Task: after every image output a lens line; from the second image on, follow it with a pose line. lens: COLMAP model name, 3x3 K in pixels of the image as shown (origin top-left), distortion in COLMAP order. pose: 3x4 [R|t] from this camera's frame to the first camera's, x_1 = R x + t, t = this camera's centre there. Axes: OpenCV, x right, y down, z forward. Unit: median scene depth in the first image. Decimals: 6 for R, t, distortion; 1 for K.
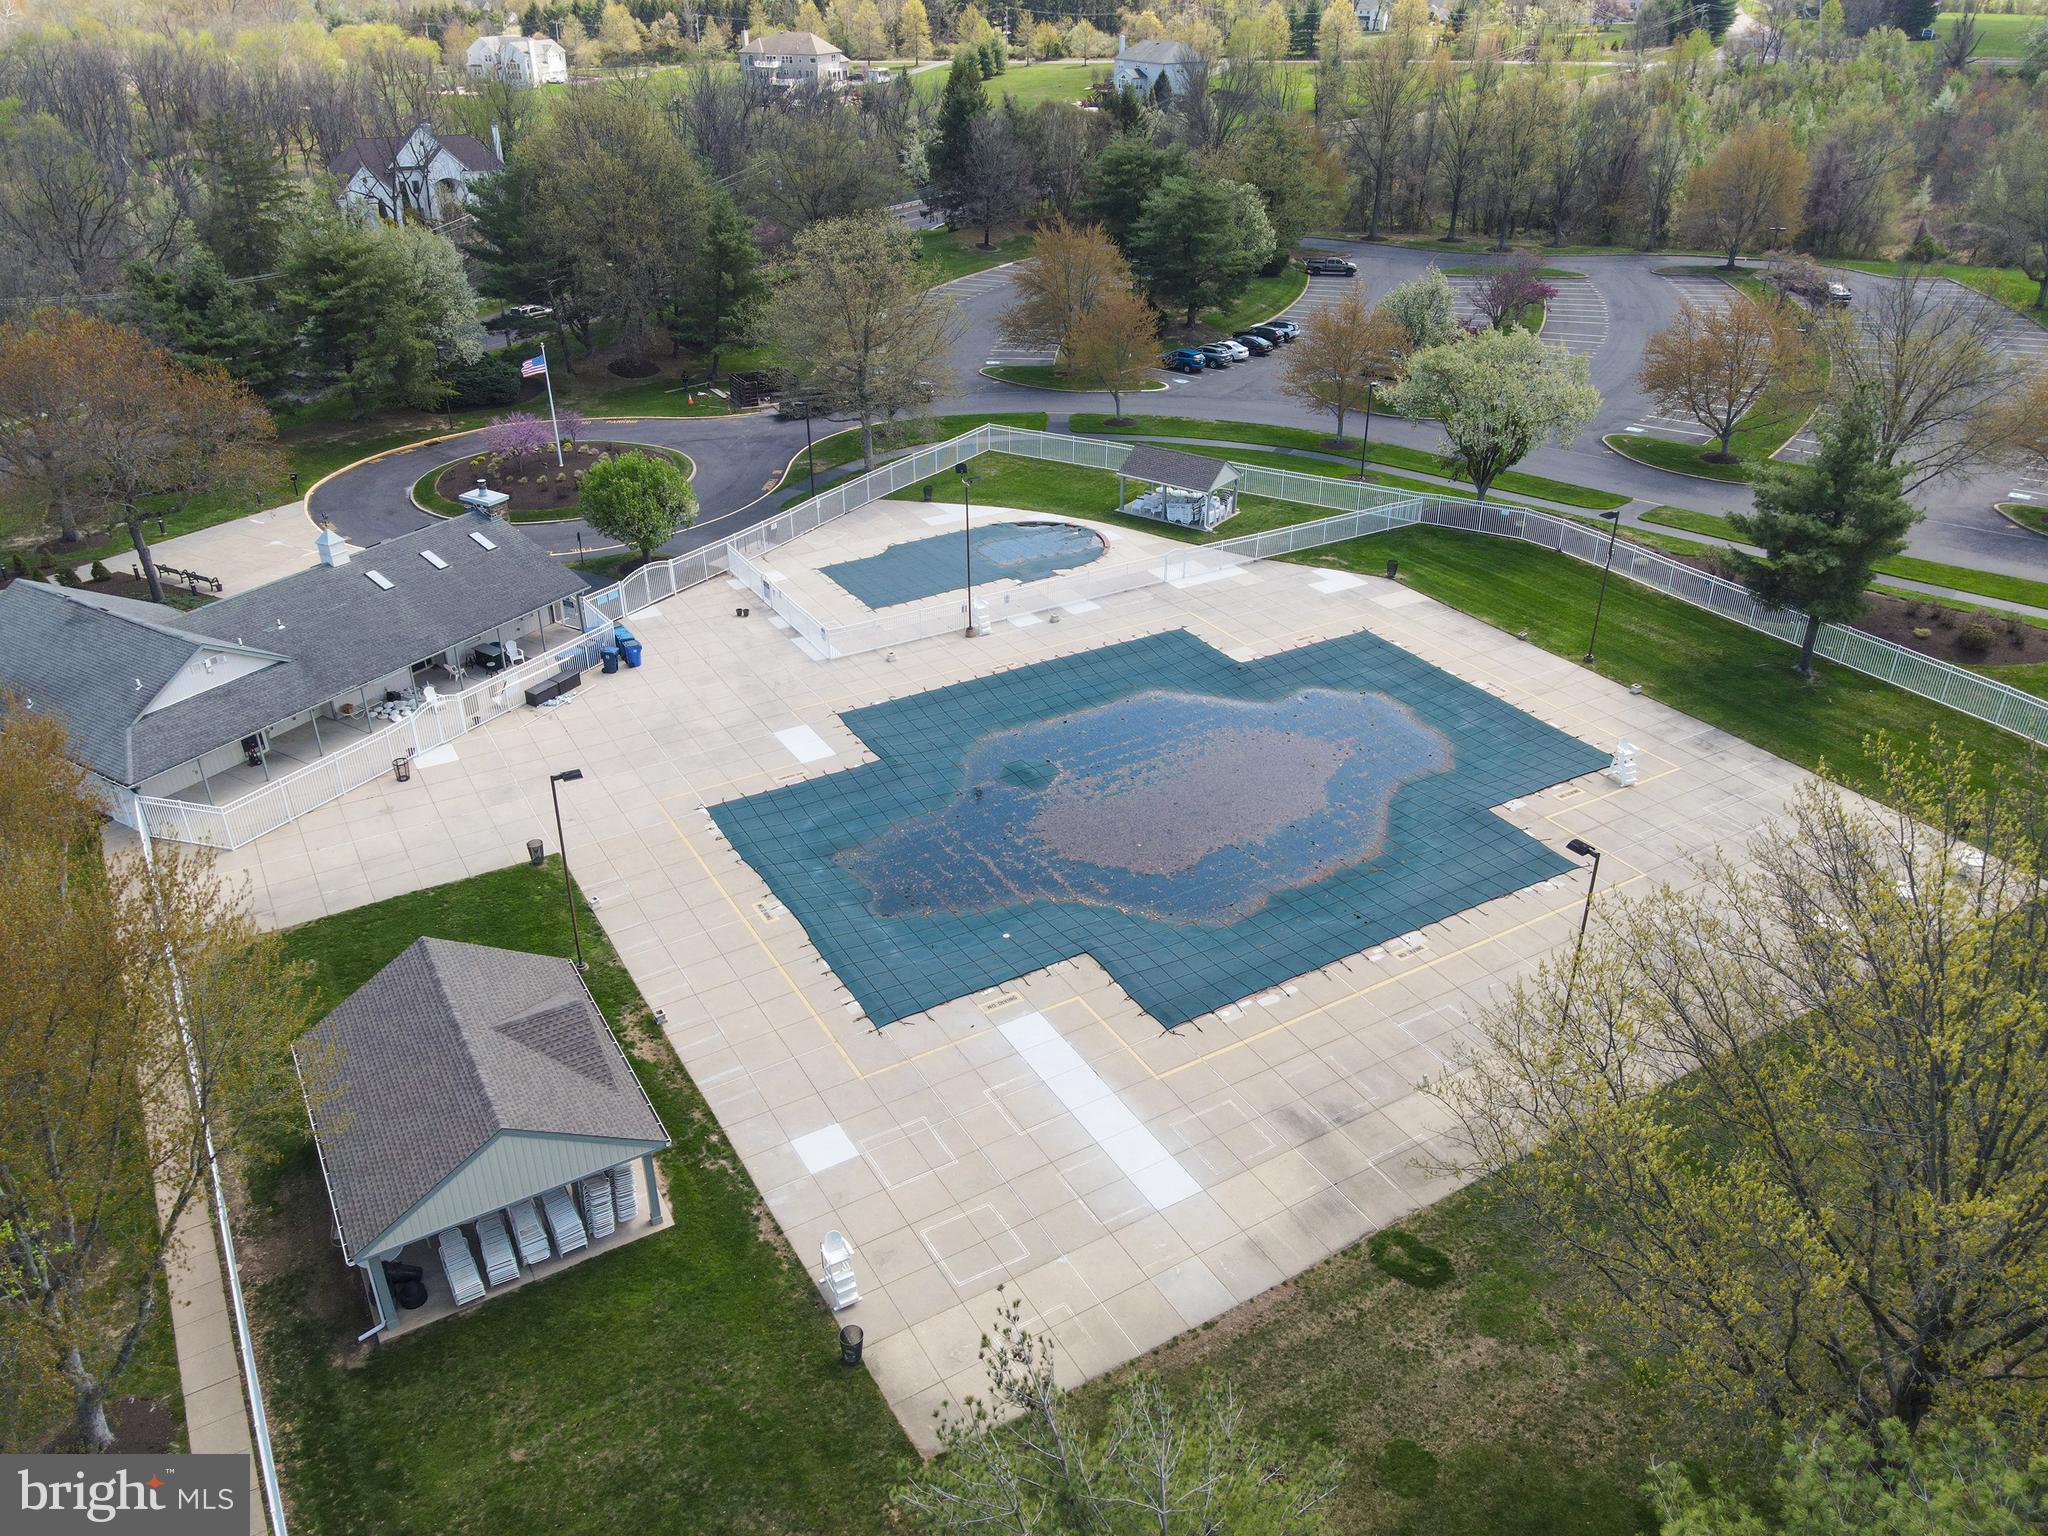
lens RADIAL K [[1493.0, 0, 1024.0], [0, 1493.0, 768.0], [0, 0, 1]] dist [0.000652, 0.029501]
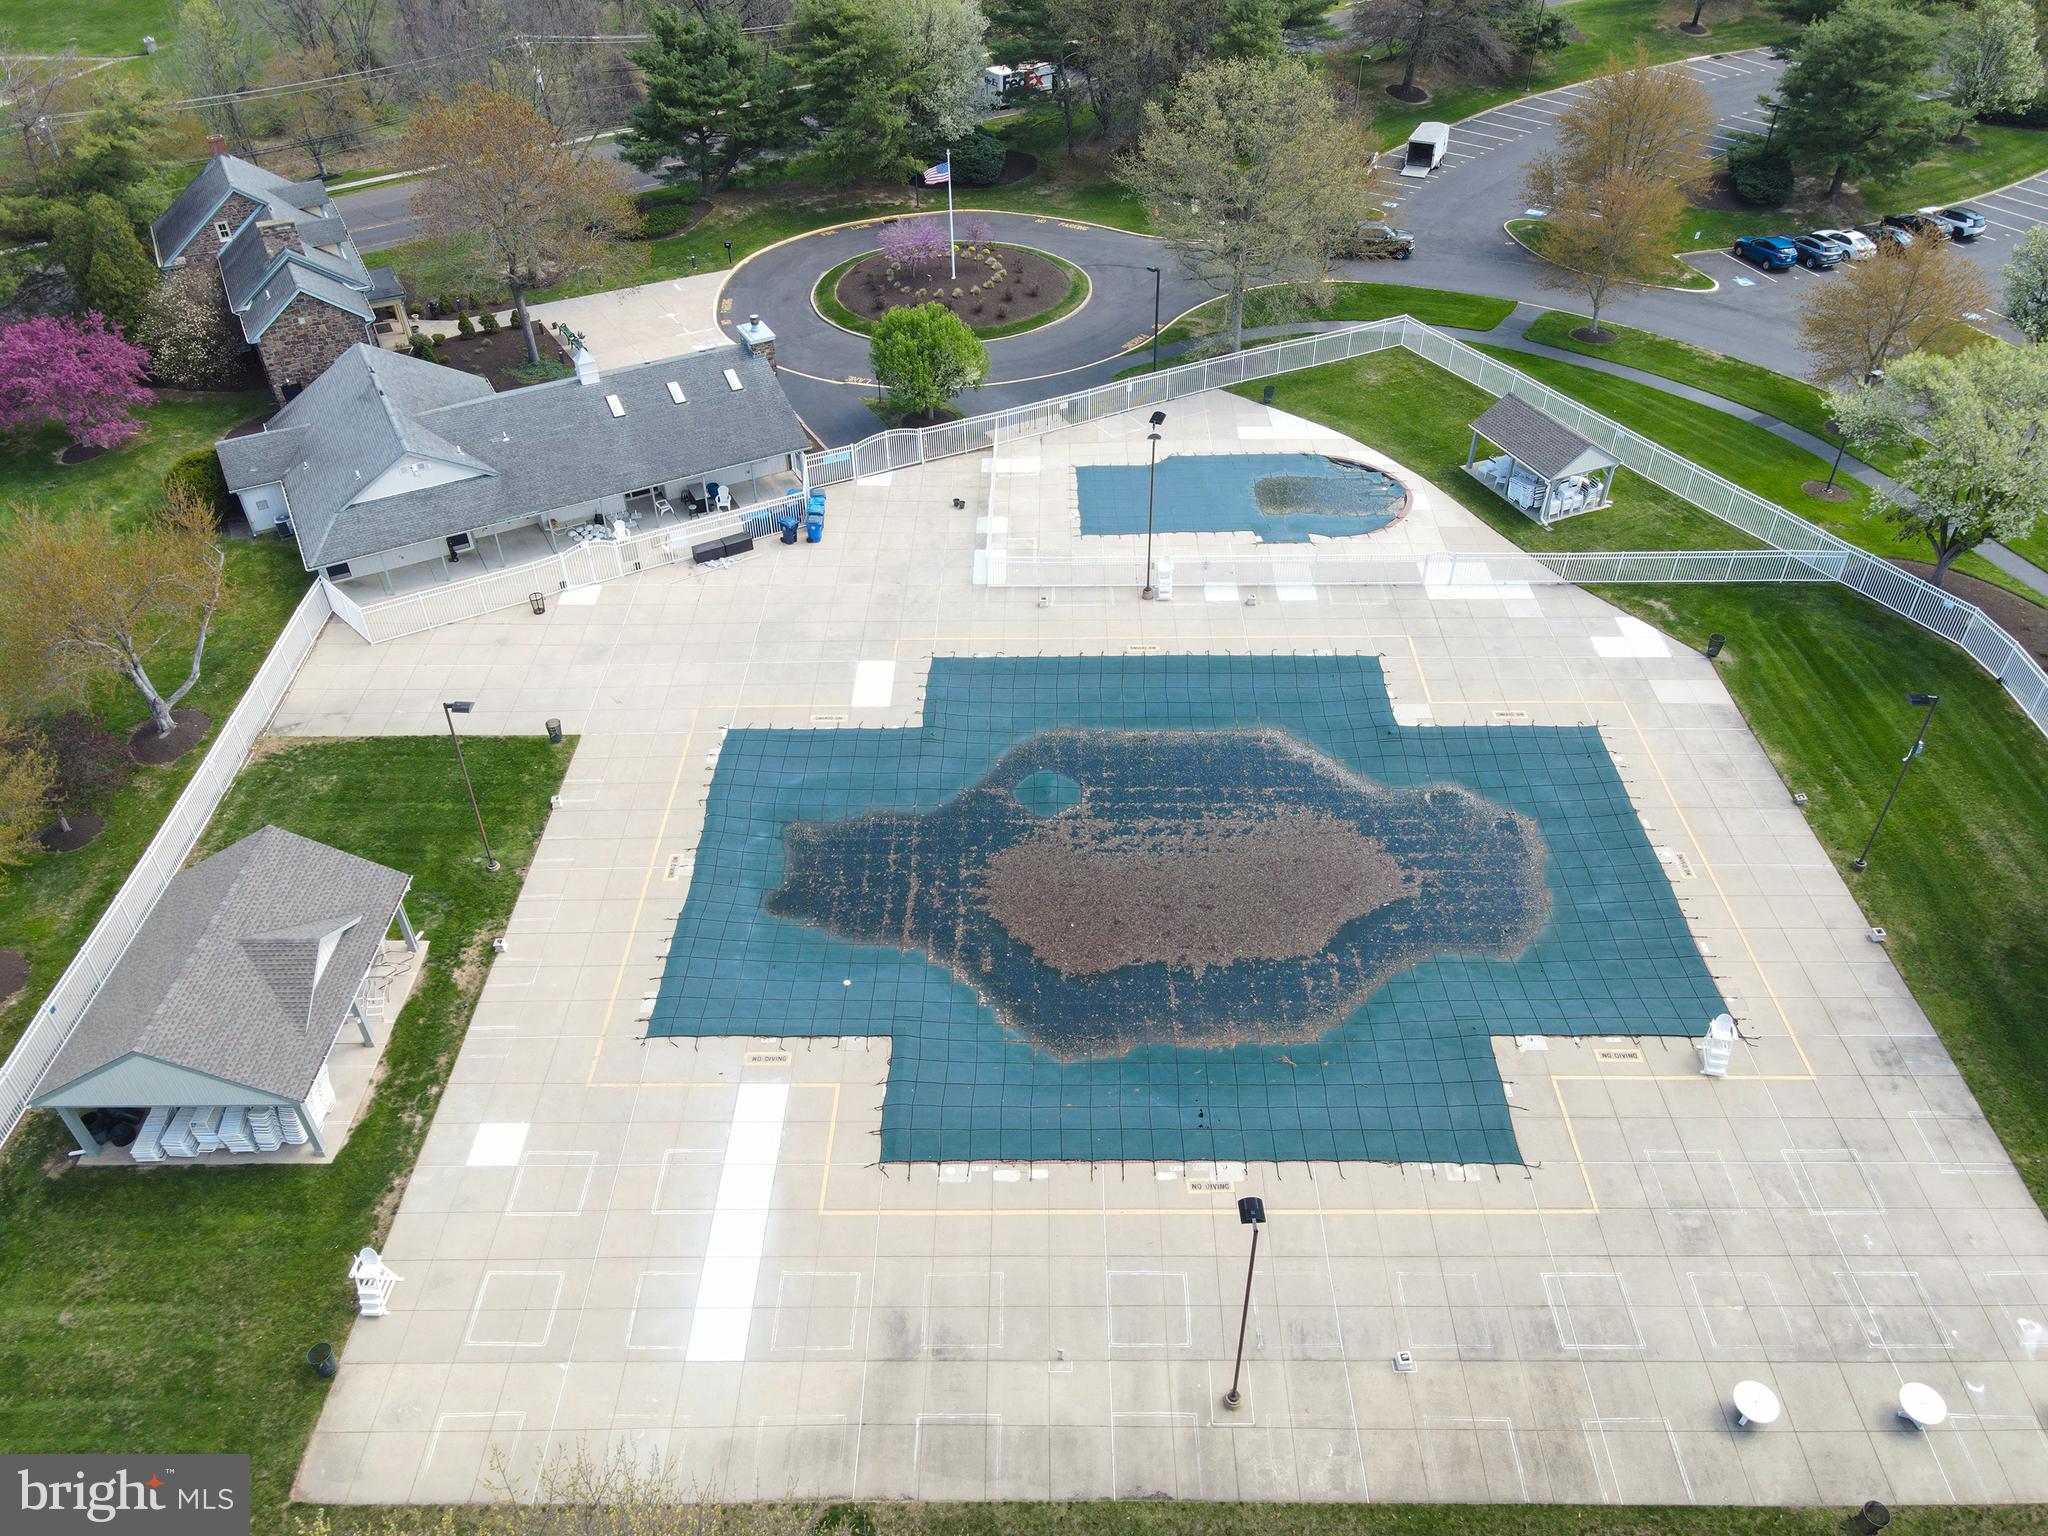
lens RADIAL K [[1493.0, 0, 1024.0], [0, 1493.0, 768.0], [0, 0, 1]] dist [0.000652, 0.029501]
pose [[0.855891, 0.320082, -0.406199, 0.312861], [-0.238246, 0.941176, 0.239638, -0.198289], [0.459009, -0.108328, 0.881803, 0.167836]]
